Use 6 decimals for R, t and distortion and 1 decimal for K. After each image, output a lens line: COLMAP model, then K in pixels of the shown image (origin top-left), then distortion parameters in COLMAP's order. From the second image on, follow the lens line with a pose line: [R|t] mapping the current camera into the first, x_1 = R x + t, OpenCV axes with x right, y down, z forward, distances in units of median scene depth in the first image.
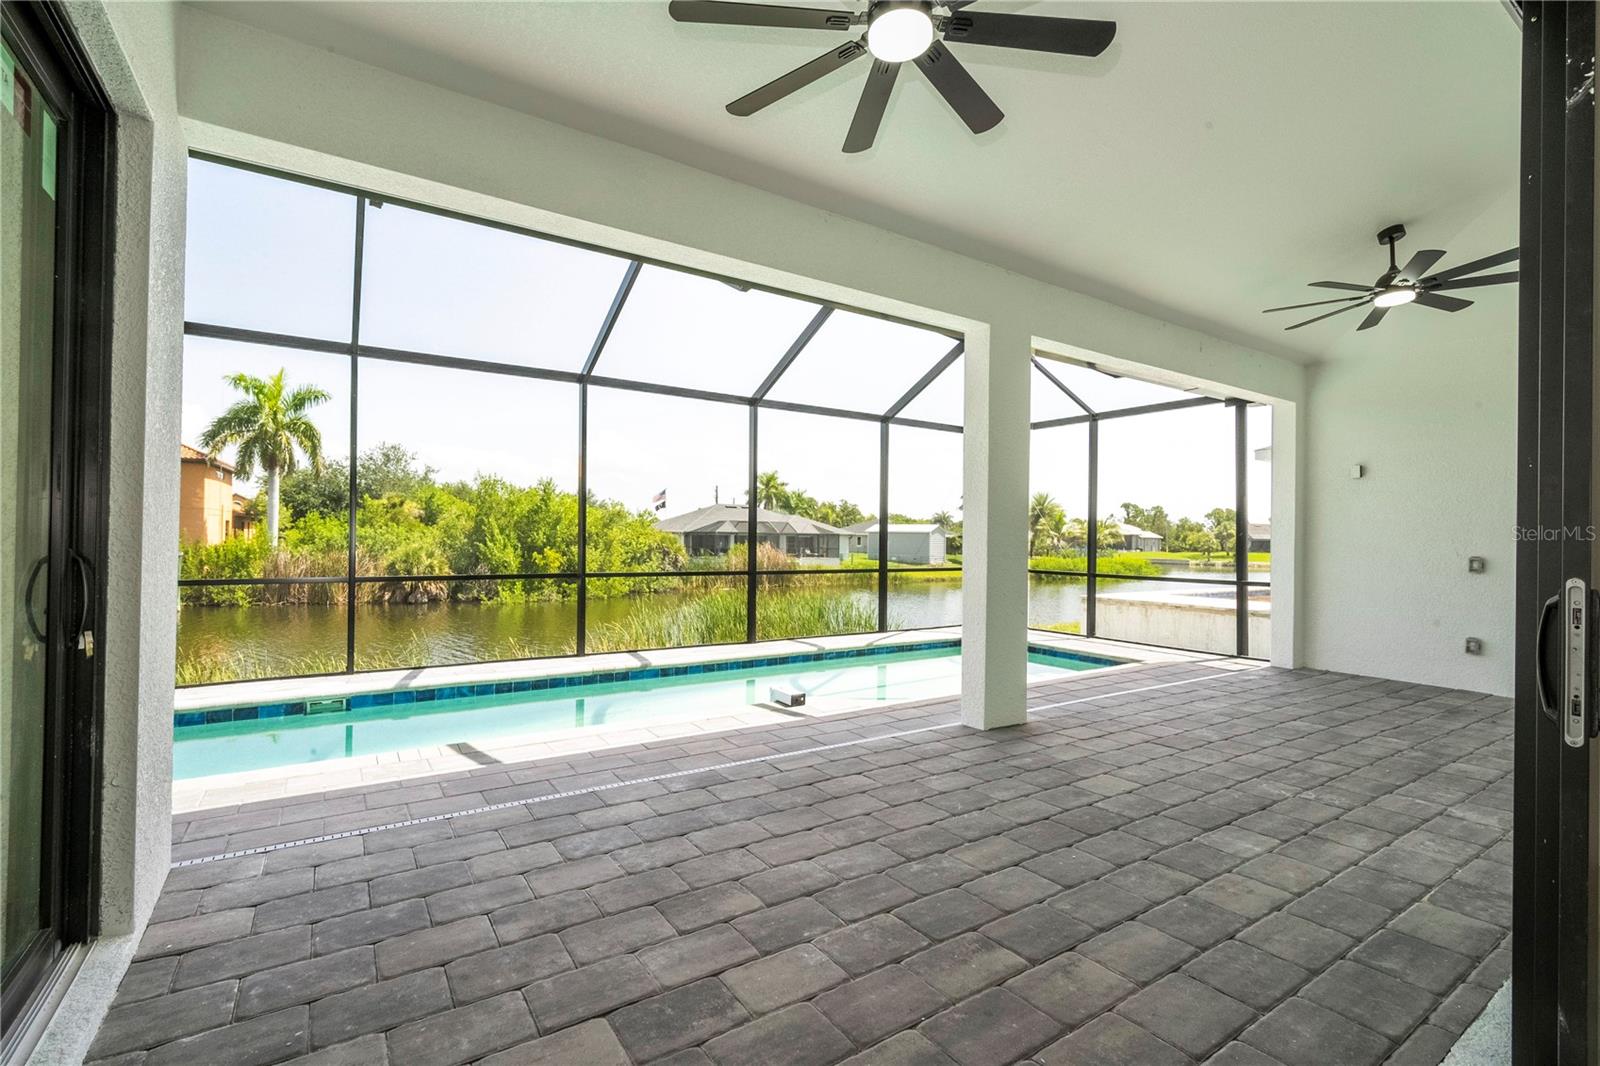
lens RADIAL K [[723.7, 0, 804.6], [0, 723.7, 532.9], [0, 0, 1]] dist [-0.001324, -0.000499]
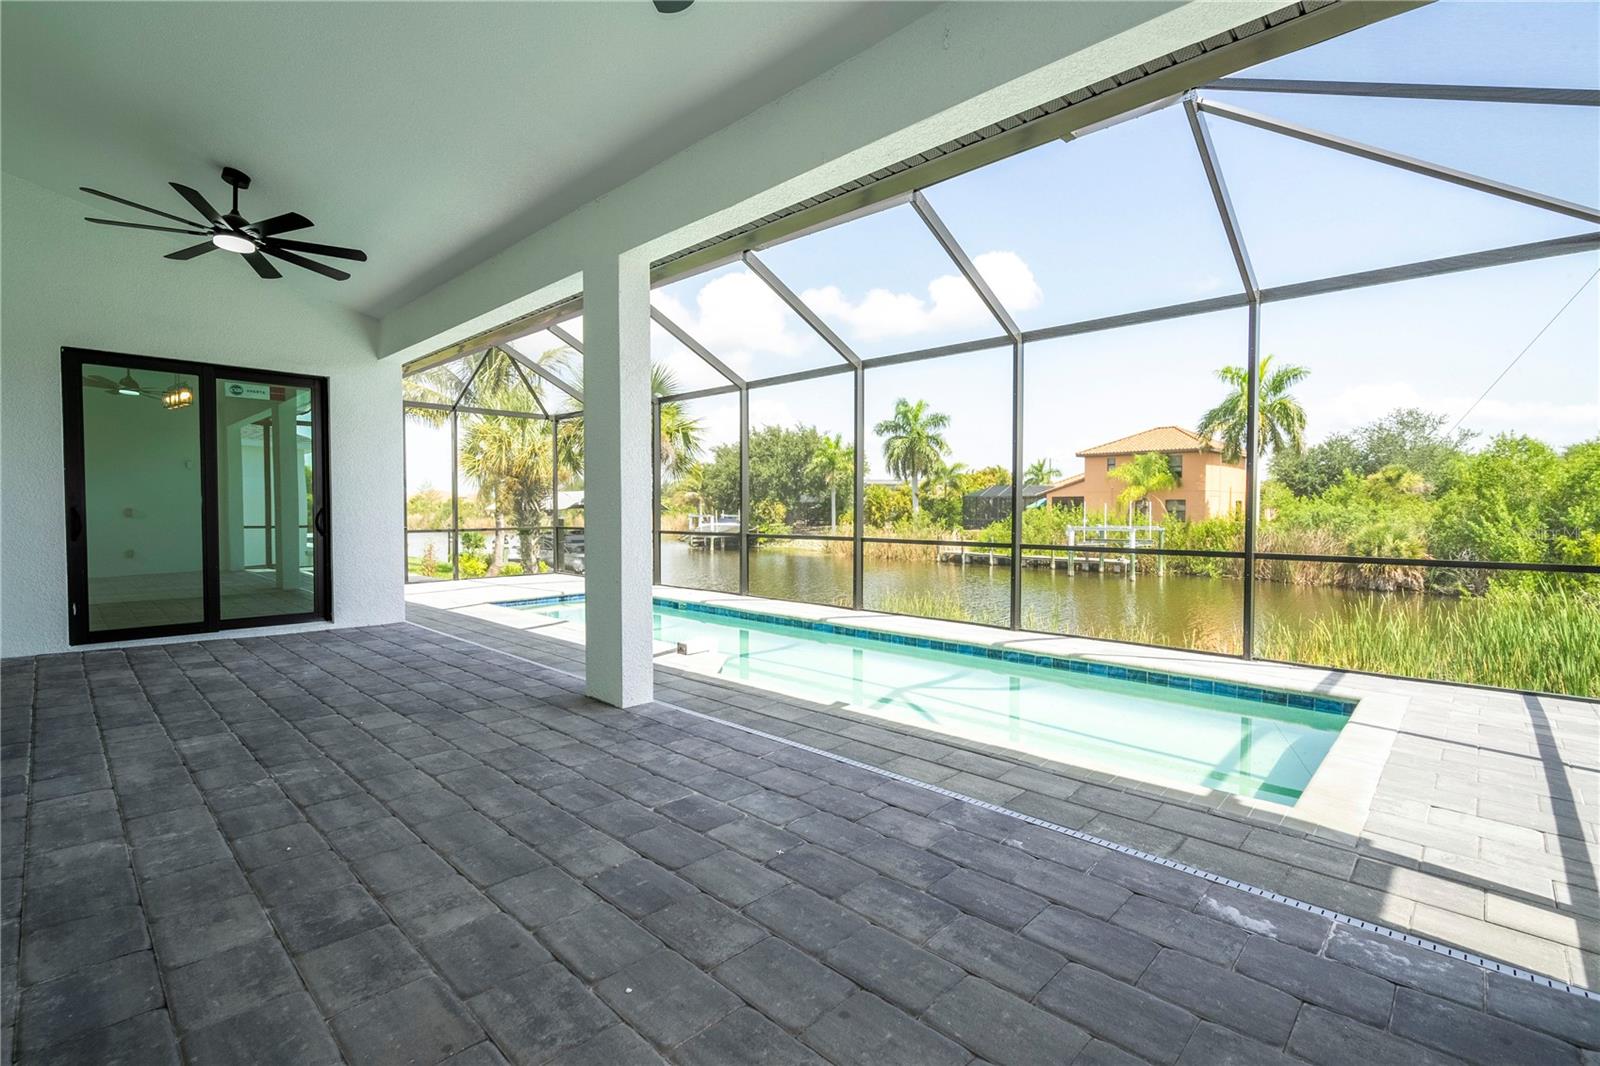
lens RADIAL K [[718.2, 0, 803.8], [0, 718.2, 533.7], [0, 0, 1]] dist [-0.002957, -0.000216]
pose [[0.229955, 0.023182, -0.972925, 0.126788], [0.003779, 0.999687, 0.024713, 0.003749], [0.973194, -0.009359, 0.229796, 0.108992]]
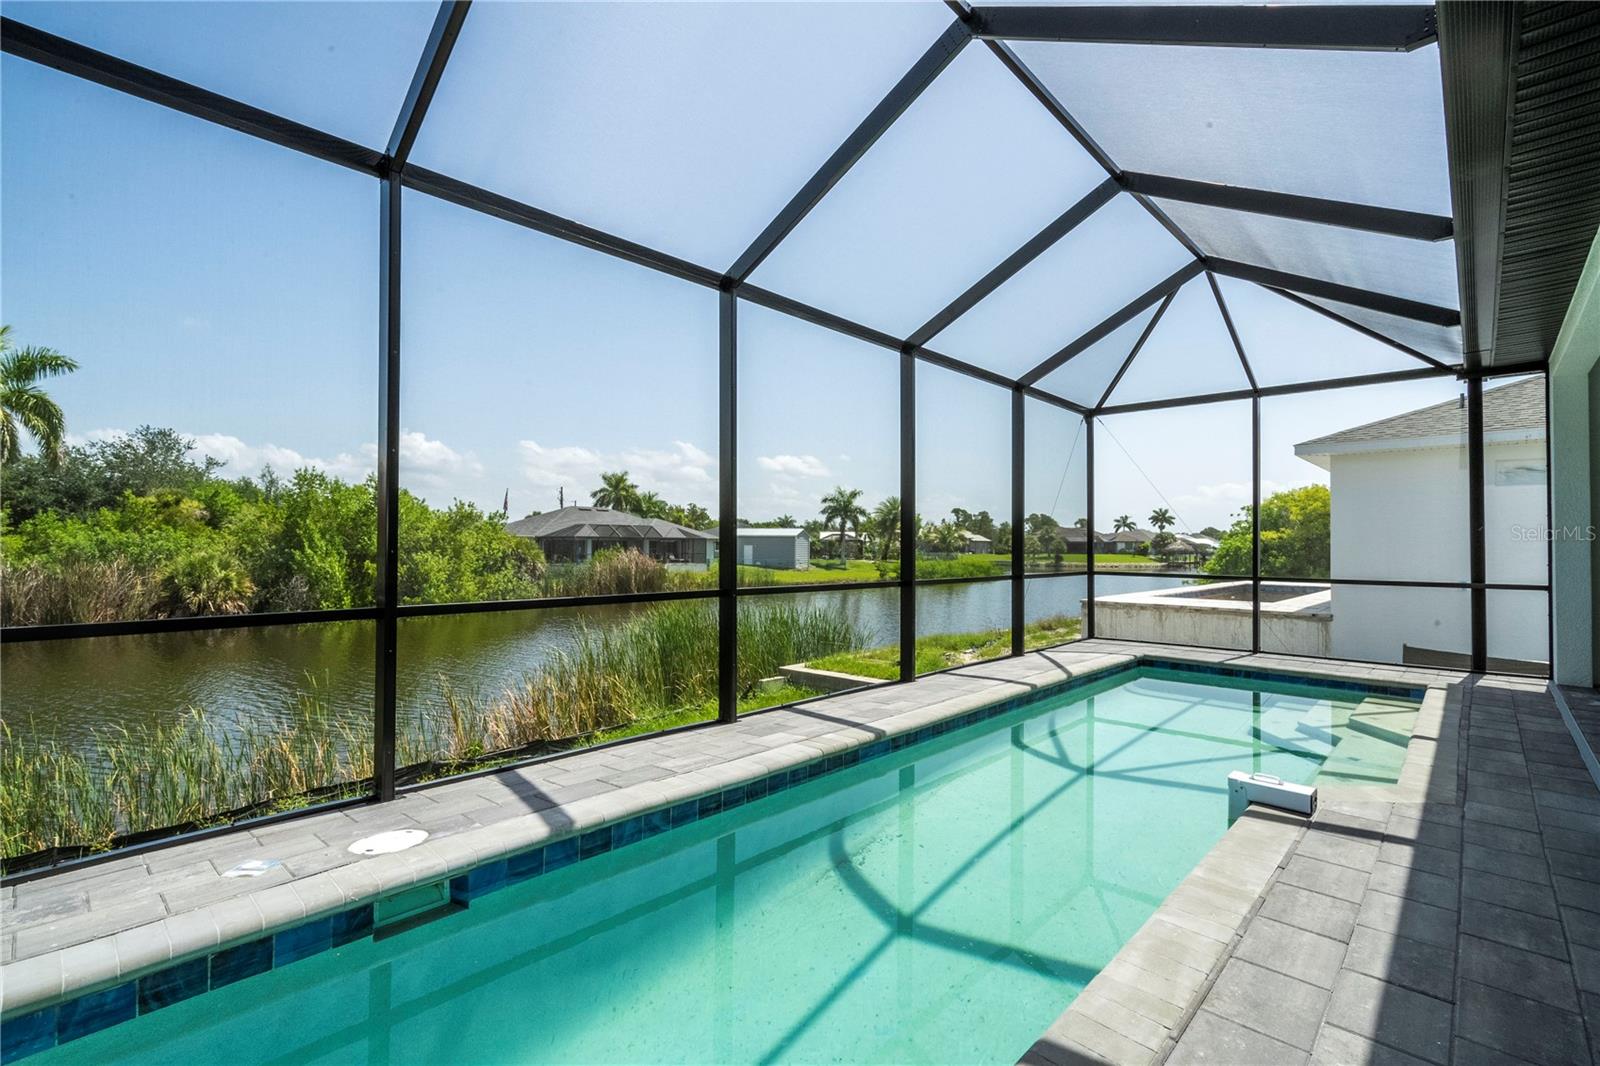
lens RADIAL K [[723.7, 0, 804.6], [0, 723.7, 532.9], [0, 0, 1]] dist [-0.001324, -0.000499]
pose [[0.973555, -0.002532, 0.228438, -0.066502], [0.004075, 0.999972, -0.006282, 0.001603], [-0.228415, 0.007047, 0.973538, 0.063280]]
